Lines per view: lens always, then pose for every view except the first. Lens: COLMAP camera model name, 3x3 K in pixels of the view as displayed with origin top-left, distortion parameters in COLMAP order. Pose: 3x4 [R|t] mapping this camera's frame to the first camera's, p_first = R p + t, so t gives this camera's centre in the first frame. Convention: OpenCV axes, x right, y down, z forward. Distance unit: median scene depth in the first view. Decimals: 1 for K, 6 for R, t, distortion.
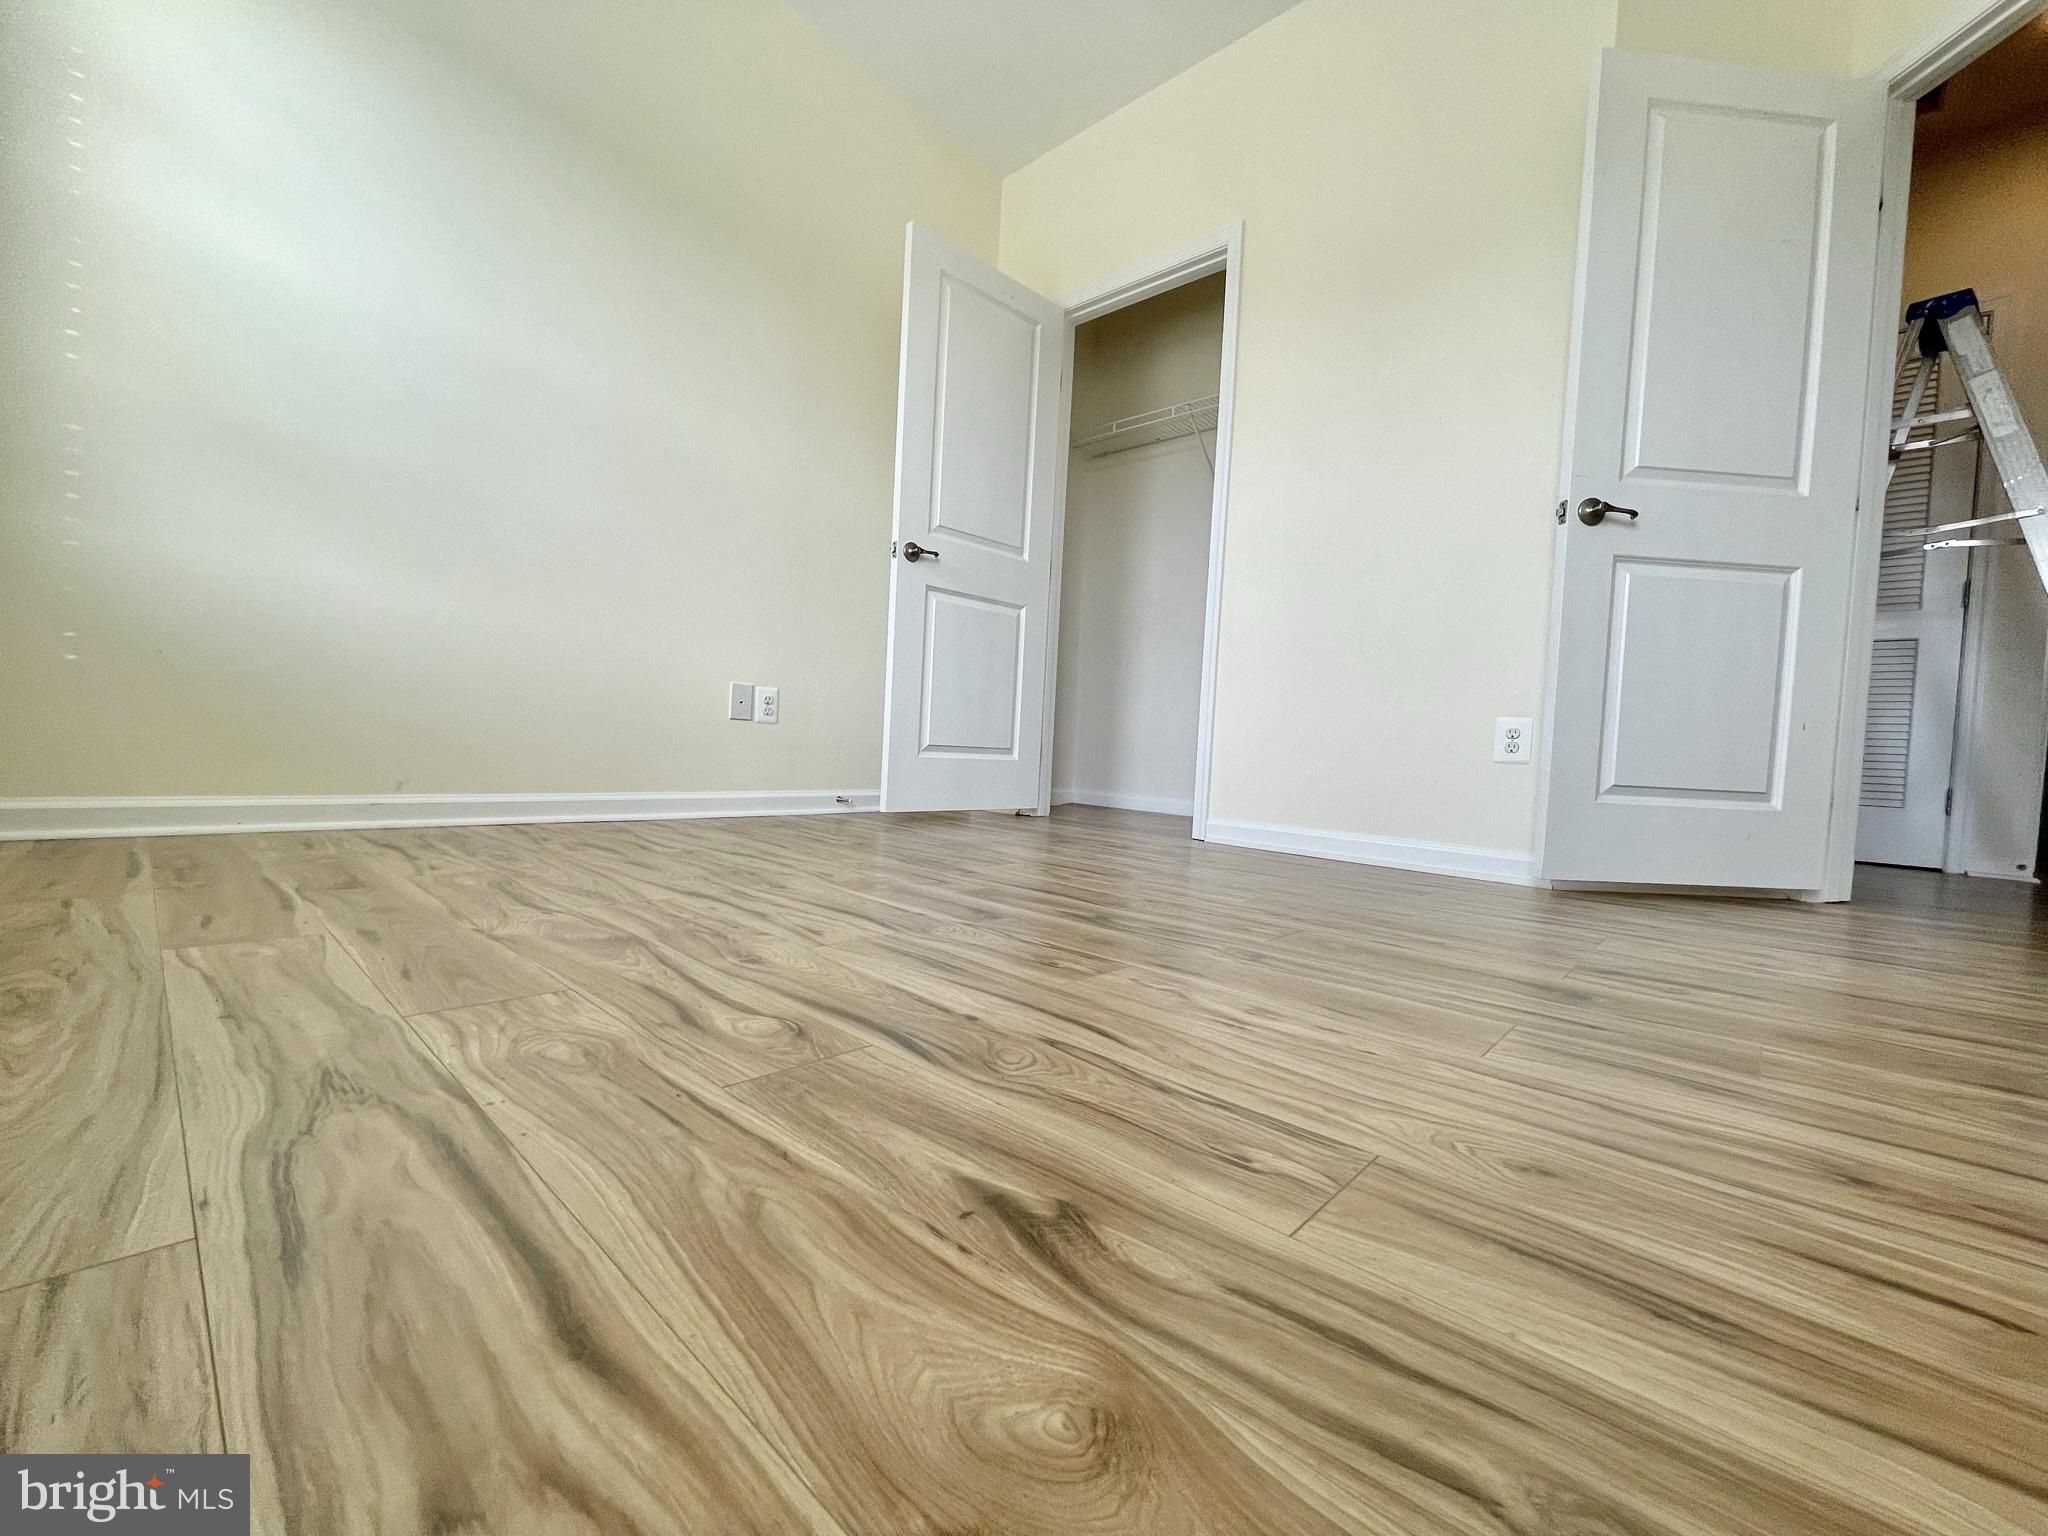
lens RADIAL K [[825.6, 0, 1025.8], [0, 825.6, 772.7], [0, 0, 1]] dist [-0.000195, -0.000065]
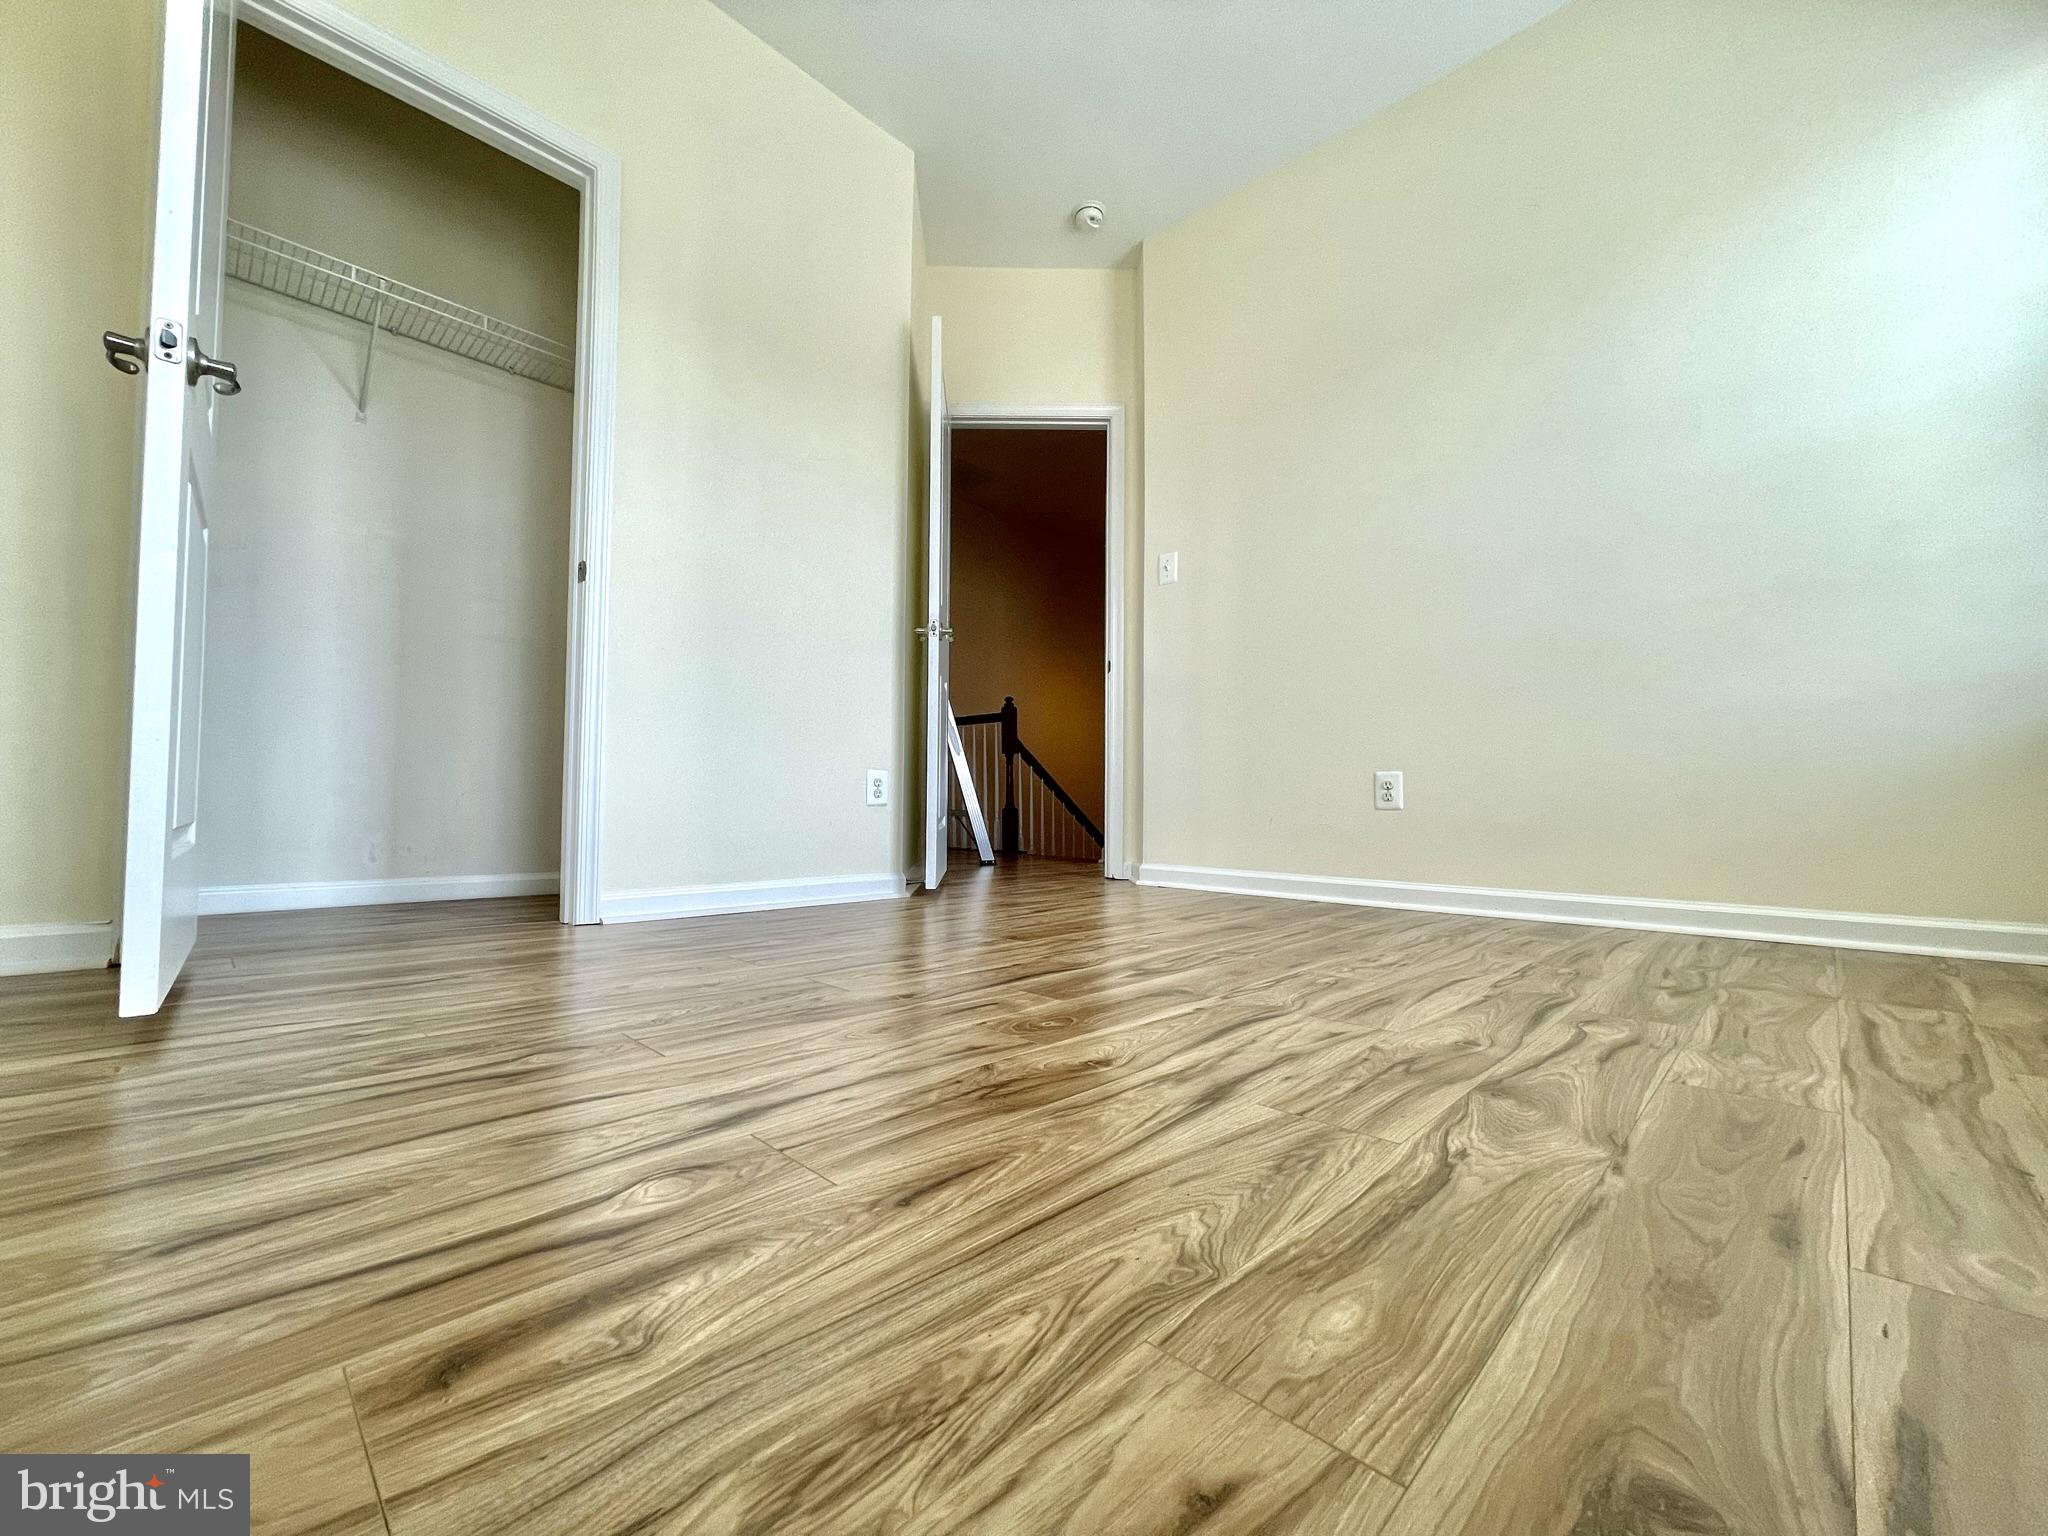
lens RADIAL K [[825.6, 0, 1025.8], [0, 825.6, 772.7], [0, 0, 1]] dist [-0.000195, -0.000065]
pose [[0.025417, -0.012620, 0.999597, -1.564272], [0.026599, 0.999575, 0.011944, -0.165123], [-0.999323, 0.026285, 0.025742, 1.707930]]
